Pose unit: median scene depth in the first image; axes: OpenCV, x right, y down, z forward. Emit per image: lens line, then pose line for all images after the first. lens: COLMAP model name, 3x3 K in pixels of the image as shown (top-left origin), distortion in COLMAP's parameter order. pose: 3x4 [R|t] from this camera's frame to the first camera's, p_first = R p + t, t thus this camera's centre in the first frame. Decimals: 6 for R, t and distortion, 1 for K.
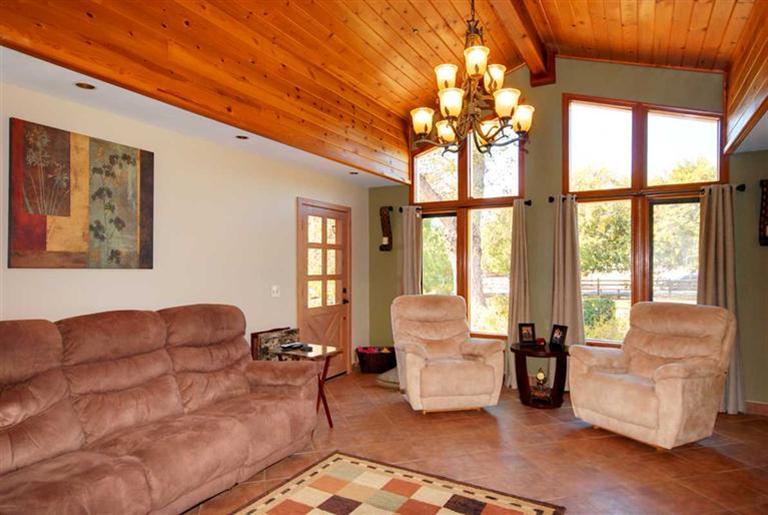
lens RADIAL K [[456.7, 0, 384.0], [0, 456.7, 257.5], [0, 0, 1]] dist [0.006126, 0.002228]
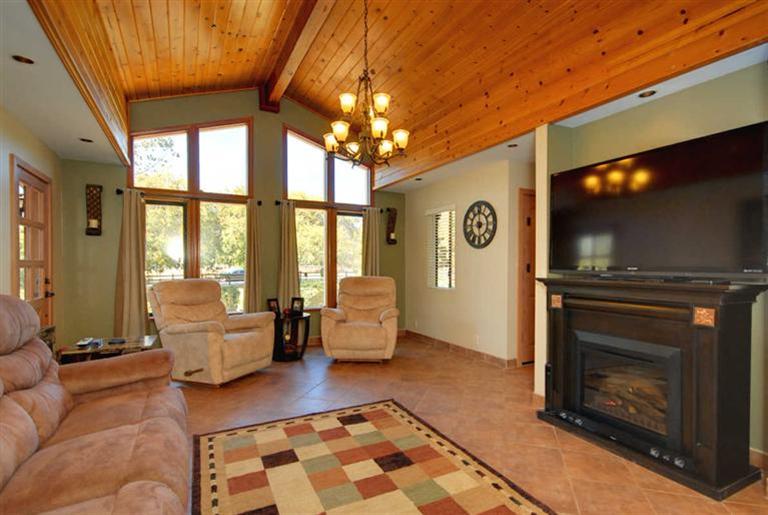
lens RADIAL K [[388.9, 0, 384.0], [0, 388.9, 257.5], [0, 0, 1]] dist [0.003752, 0.000627]
pose [[0.546315, 0.009038, 0.837531, -0.470761], [-0.019513, 0.999808, 0.001940, 0.024246], [-0.837353, -0.017403, 0.546386, 0.166489]]
